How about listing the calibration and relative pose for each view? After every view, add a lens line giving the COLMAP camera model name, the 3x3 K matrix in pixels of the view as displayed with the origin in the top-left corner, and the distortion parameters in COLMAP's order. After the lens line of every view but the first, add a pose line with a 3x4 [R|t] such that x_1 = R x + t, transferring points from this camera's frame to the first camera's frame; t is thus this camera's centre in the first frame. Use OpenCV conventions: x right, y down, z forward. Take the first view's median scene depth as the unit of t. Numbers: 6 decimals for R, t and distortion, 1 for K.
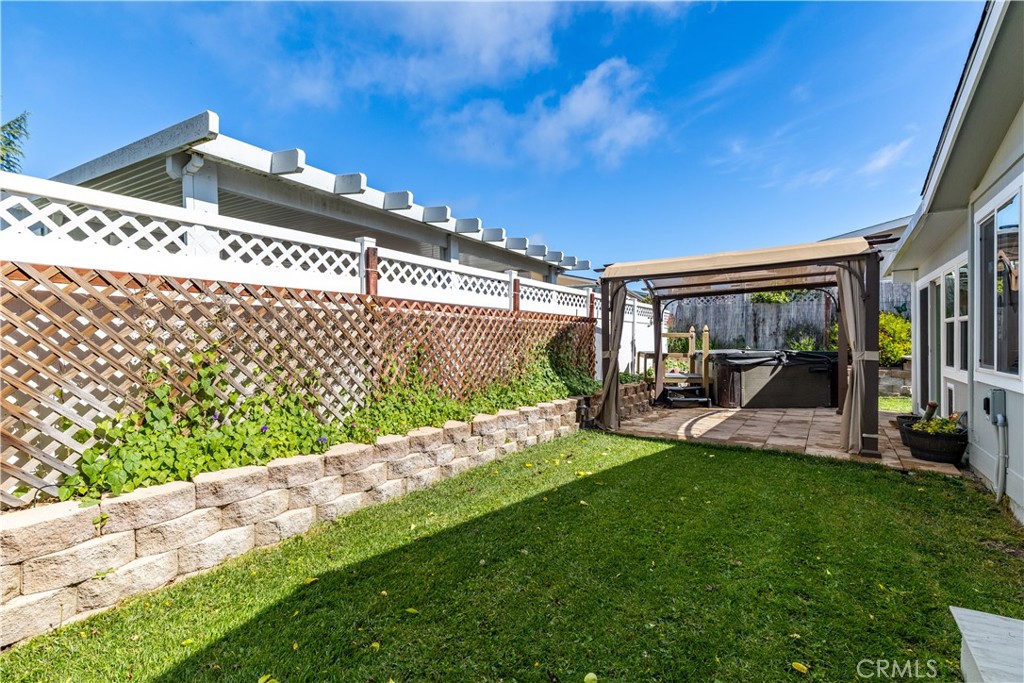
lens RADIAL K [[465.3, 0, 512.0], [0, 465.3, 341.5], [0, 0, 1]] dist [0.000998, 0.000218]
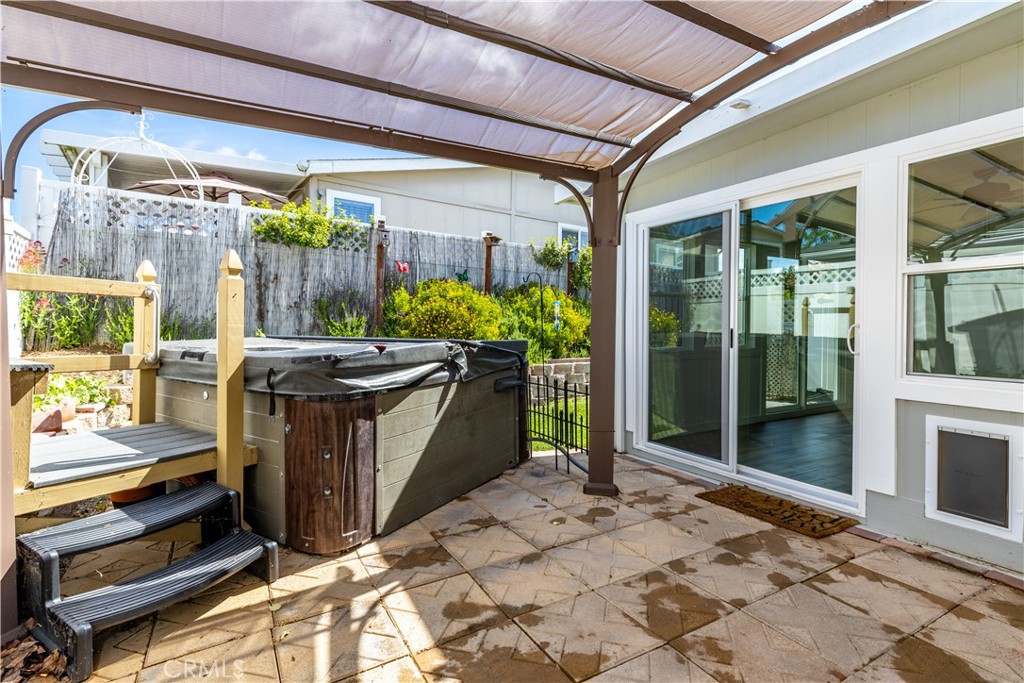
lens RADIAL K [[494.4, 0, 509.7], [0, 494.4, 333.3], [0, 0, 1]] dist [0.002936, 0.000190]
pose [[0.439794, -0.006445, 0.898076, 0.249059], [-0.008527, 0.999899, 0.011351, 0.008666], [-0.898058, -0.012650, 0.439694, 0.785423]]
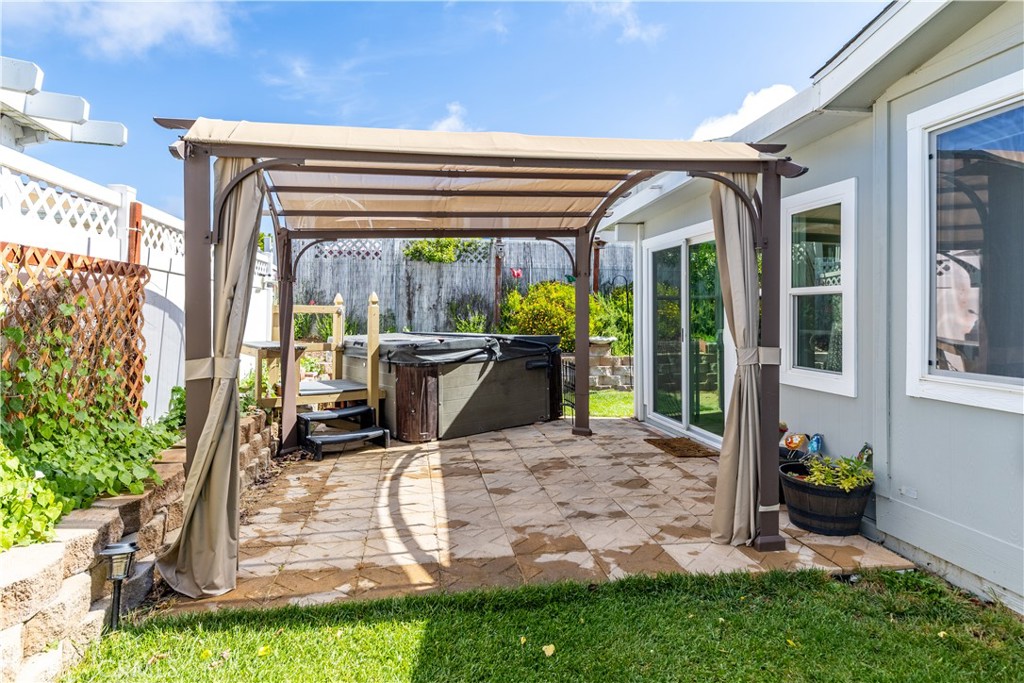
lens RADIAL K [[609.4, 0, 511.5], [0, 609.4, 312.1], [0, 0, 1]] dist [0.006010, 0.000022]
pose [[0.725104, 0.002779, 0.688634, 0.047540], [-0.000116, 0.999992, -0.003914, -0.009291], [-0.688639, 0.002758, 0.725099, 0.401891]]
